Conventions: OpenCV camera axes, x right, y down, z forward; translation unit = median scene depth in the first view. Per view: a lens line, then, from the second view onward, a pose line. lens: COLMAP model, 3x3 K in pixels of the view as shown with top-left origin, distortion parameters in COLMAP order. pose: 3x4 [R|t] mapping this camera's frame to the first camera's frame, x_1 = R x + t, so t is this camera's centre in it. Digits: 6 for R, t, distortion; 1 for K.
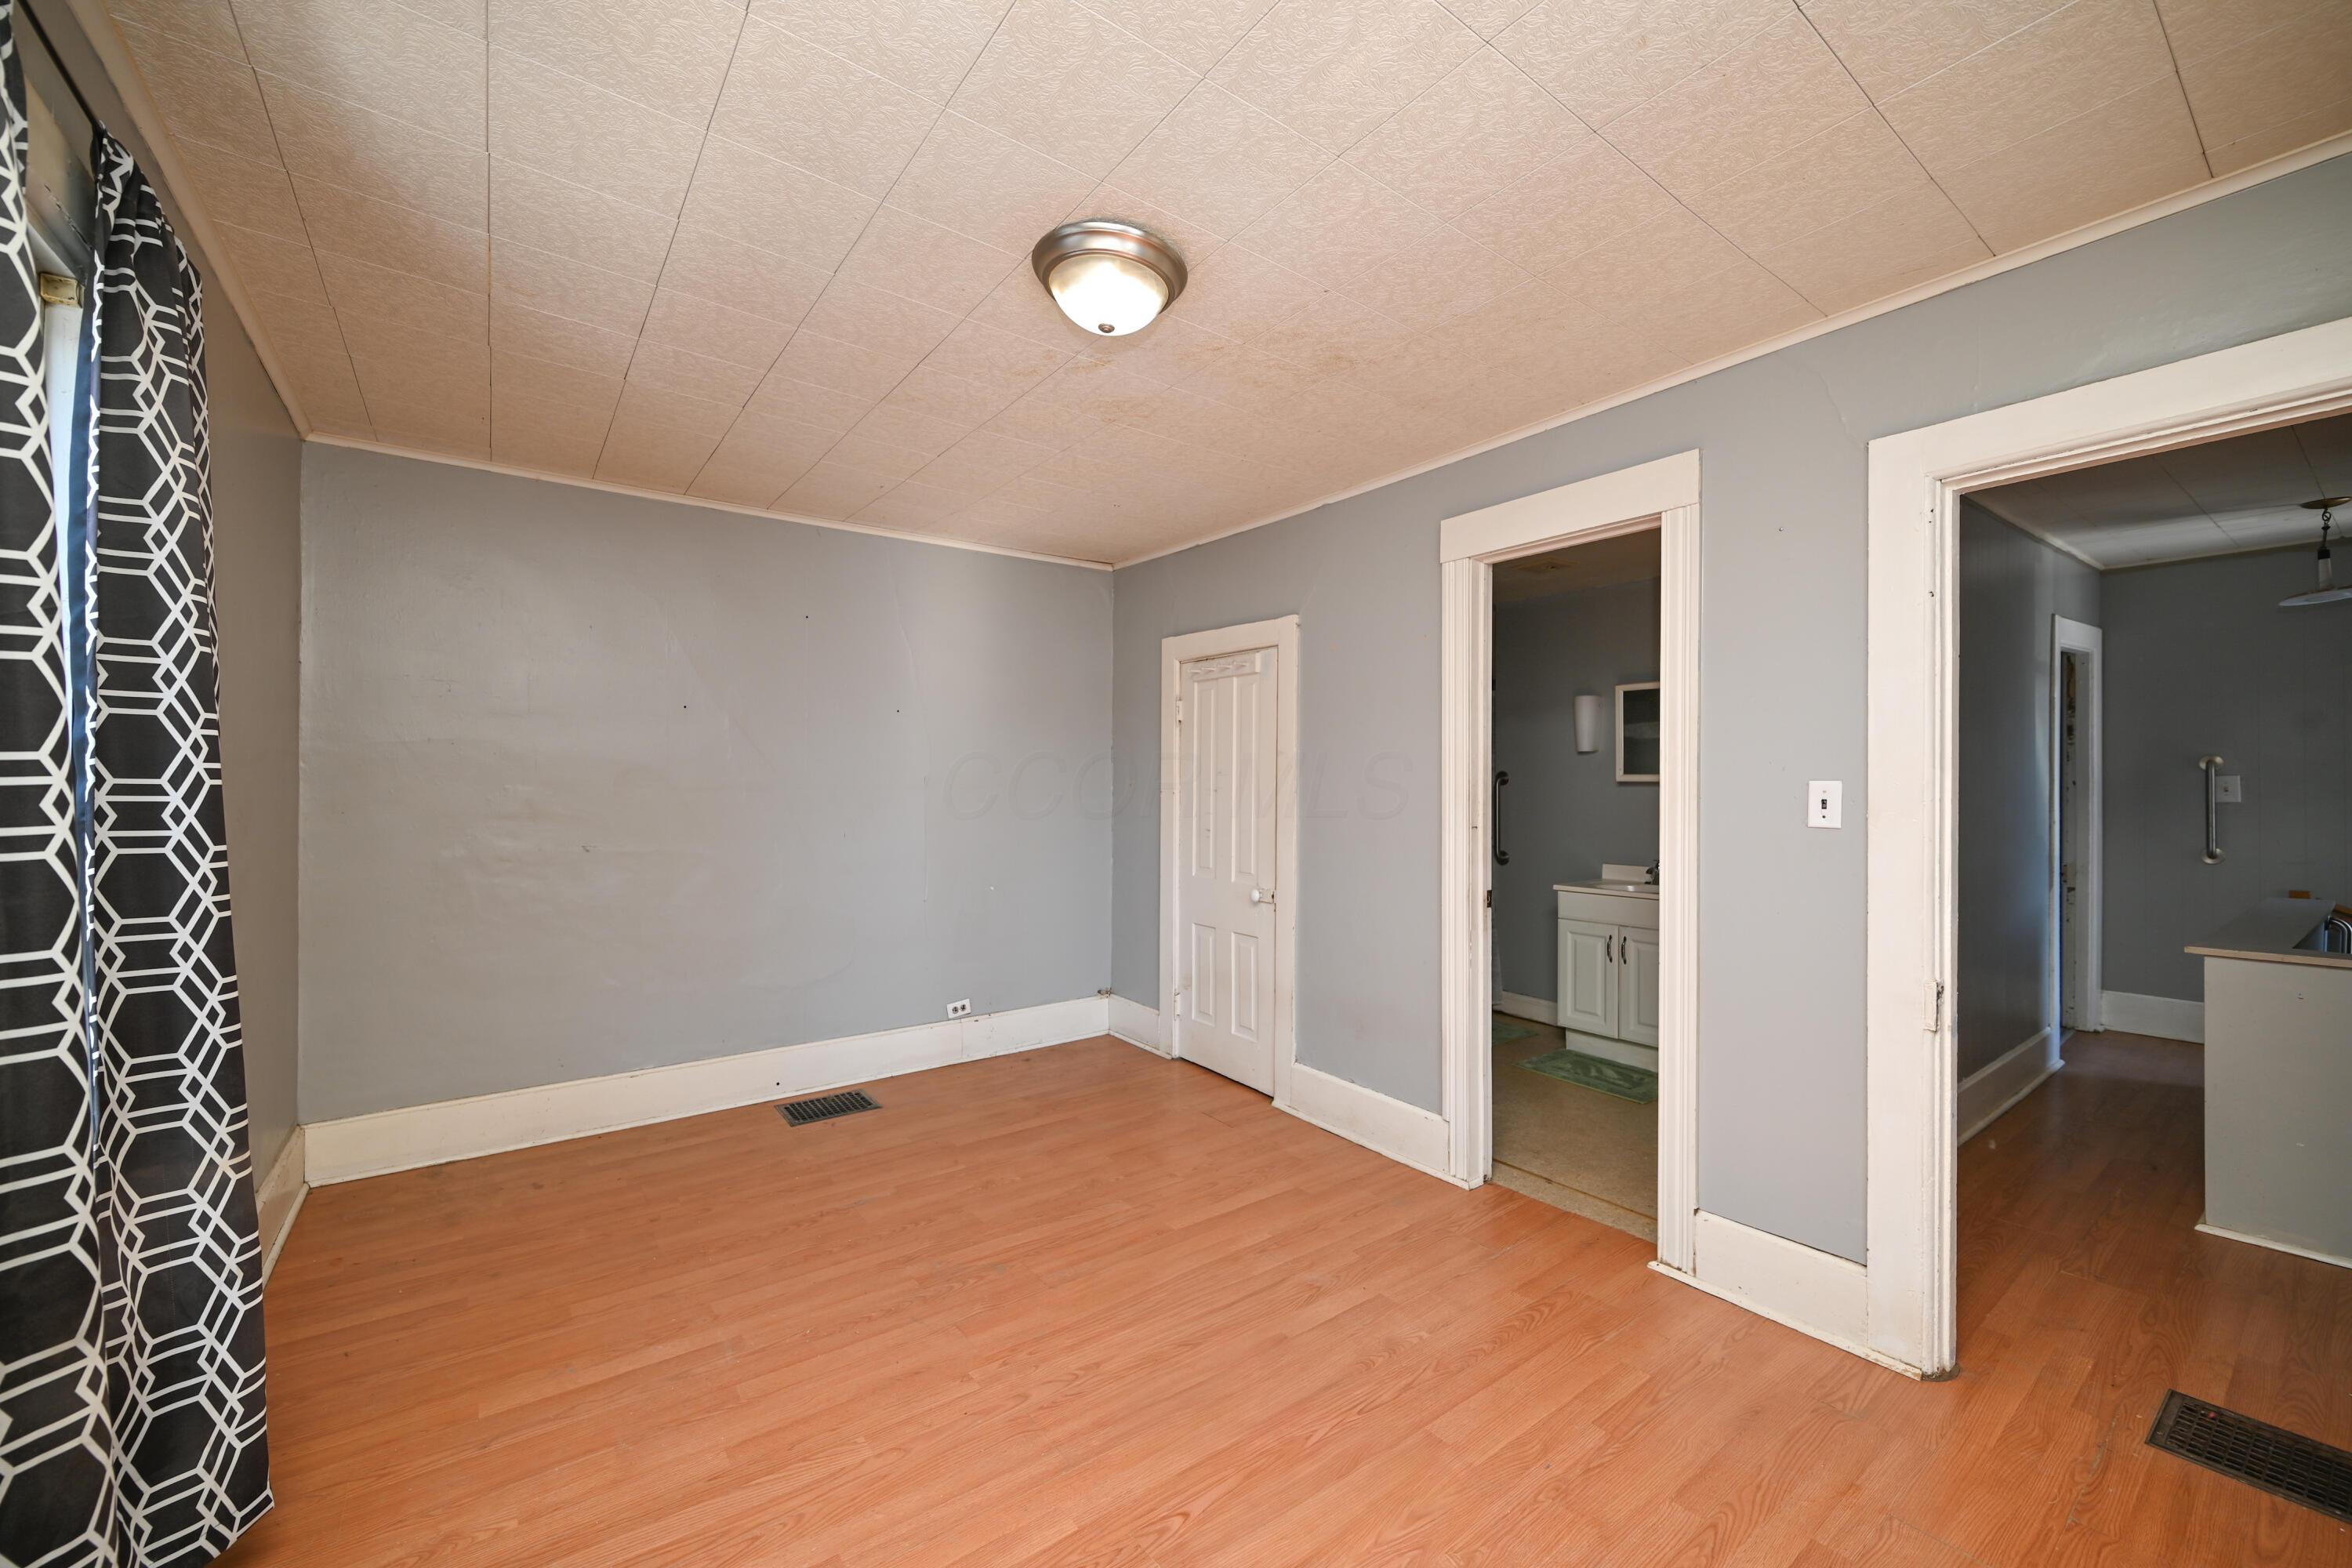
lens RADIAL K [[919.1, 0, 1176.8], [0, 919.1, 787.1], [0, 0, 1]] dist [-0.001167, 0.000026]
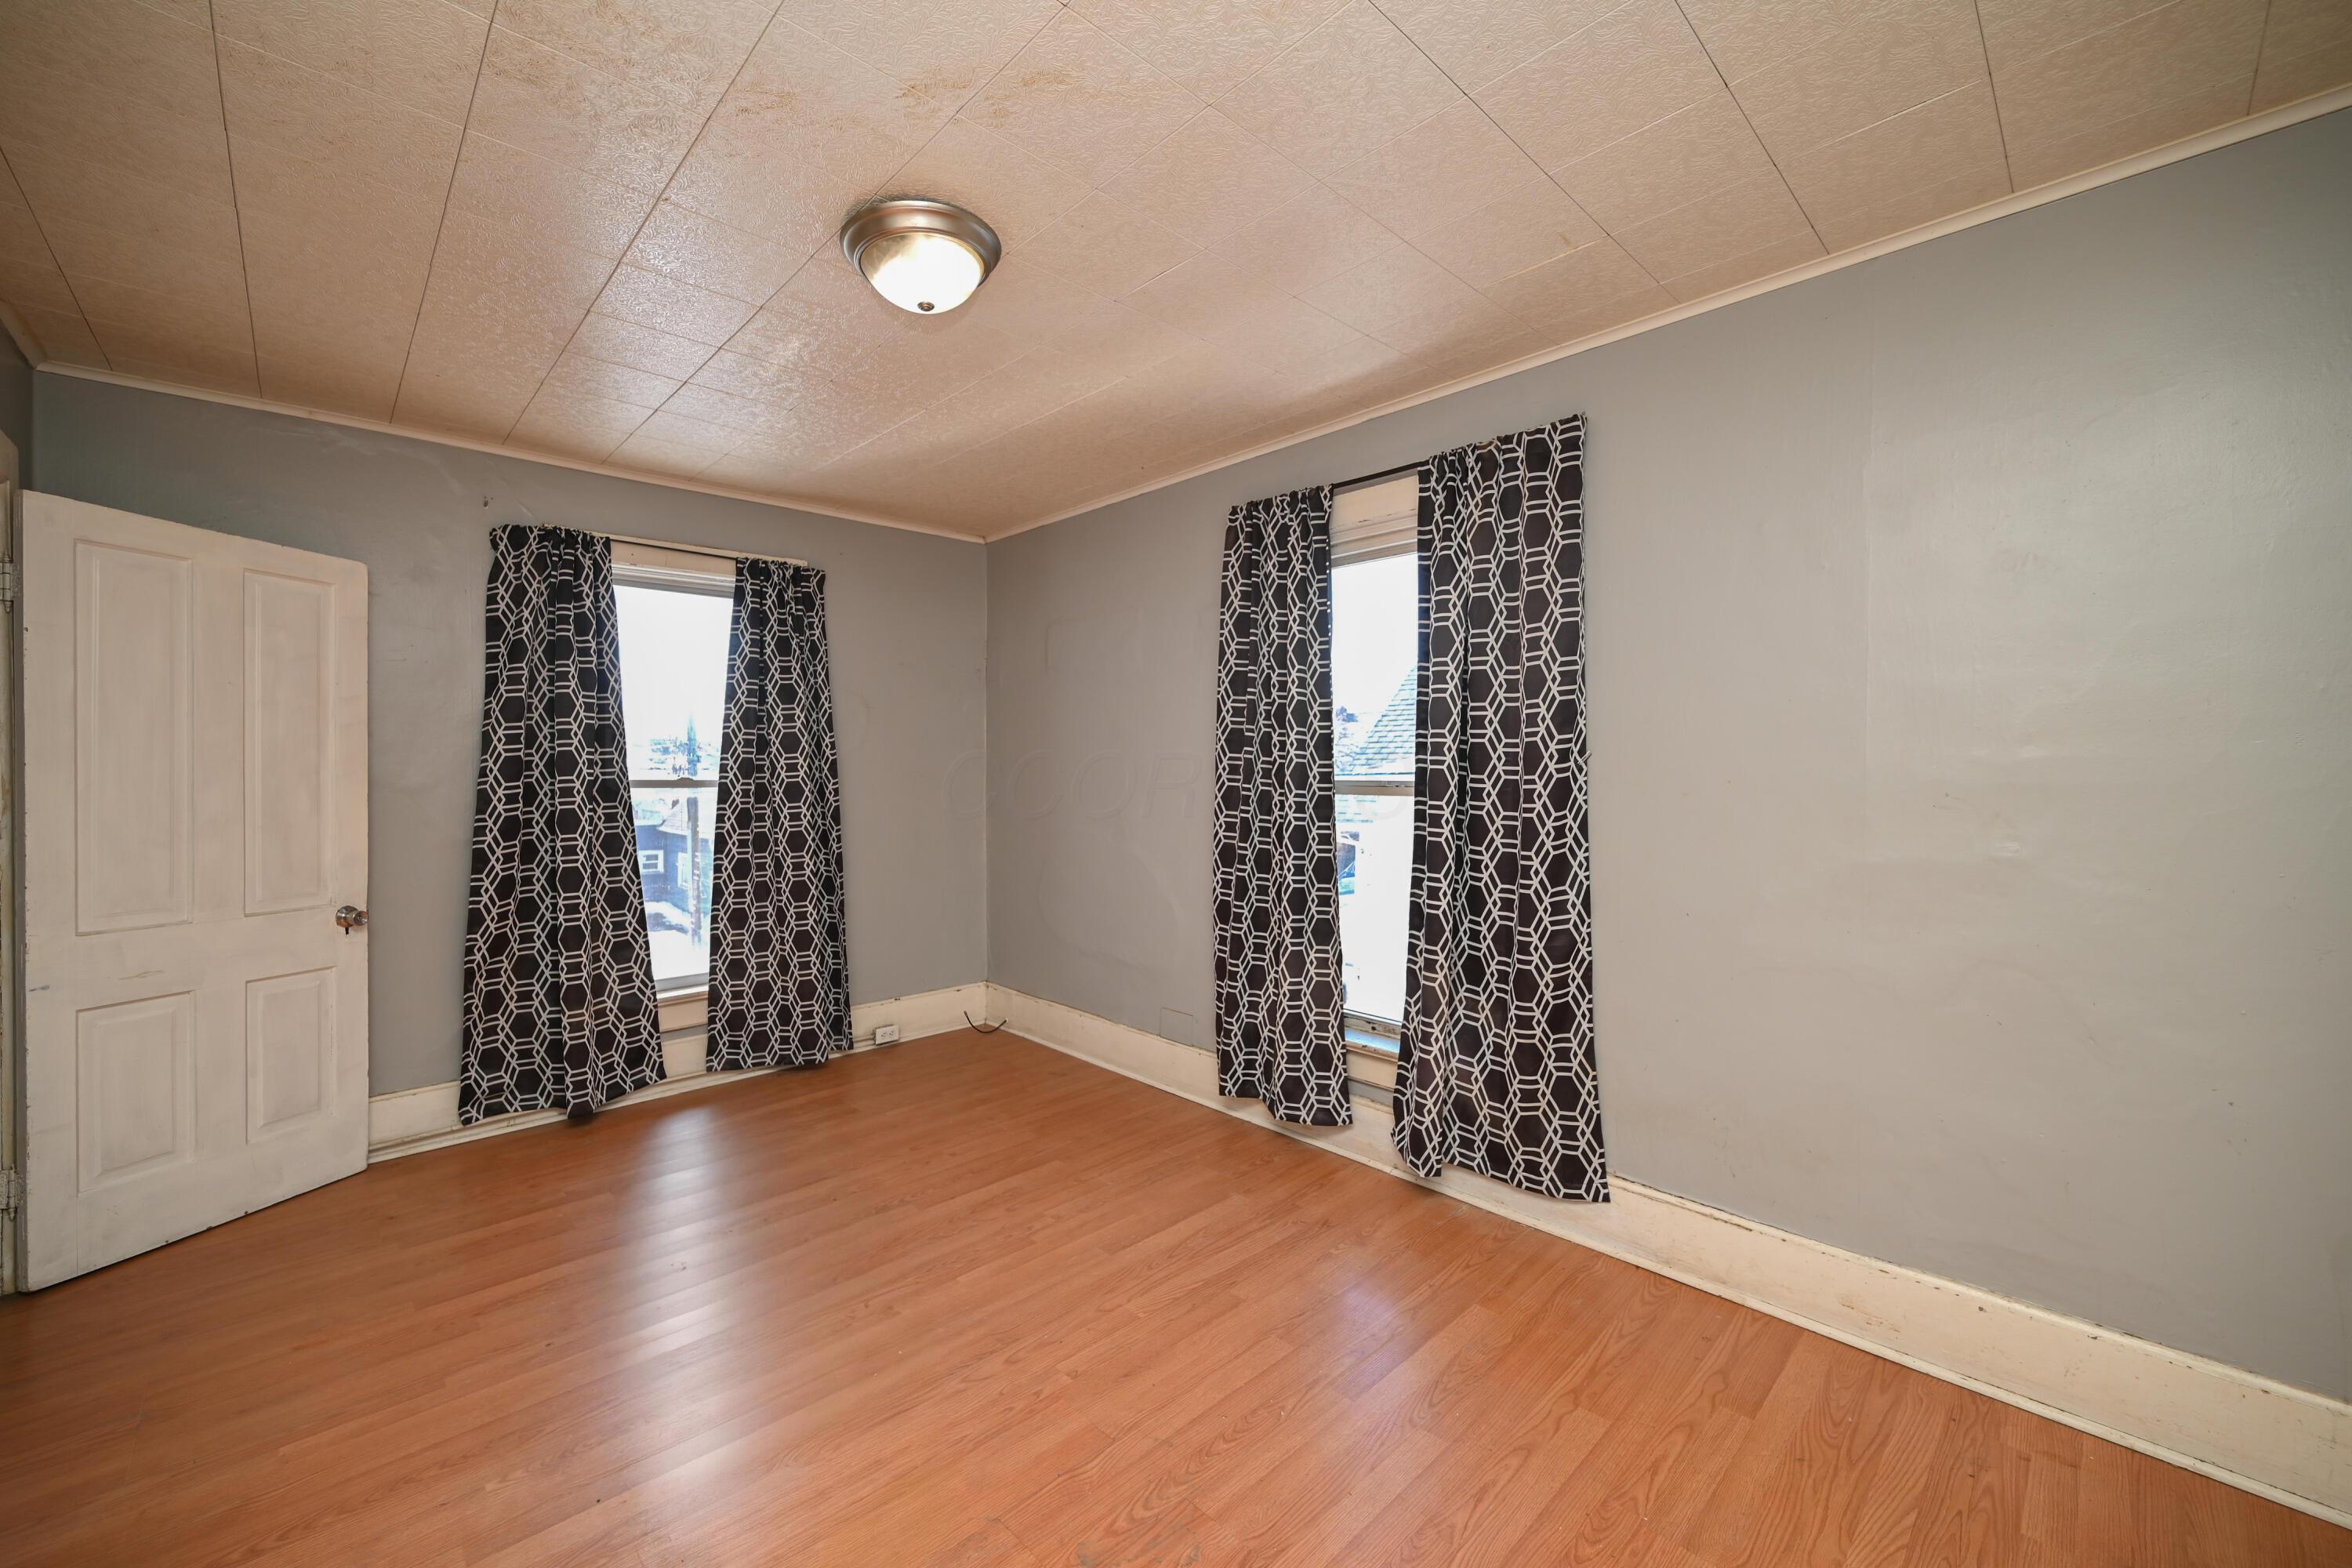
lens RADIAL K [[919.1, 0, 1174.5], [0, 919.1, 772.9], [0, 0, 1]] dist [-0.001167, 0.000026]
pose [[-0.992261, 0.004580, -0.124086, -0.213922], [0.004153, 0.999985, 0.003700, -0.000406], [0.124101, 0.003156, -0.992265, 1.943823]]
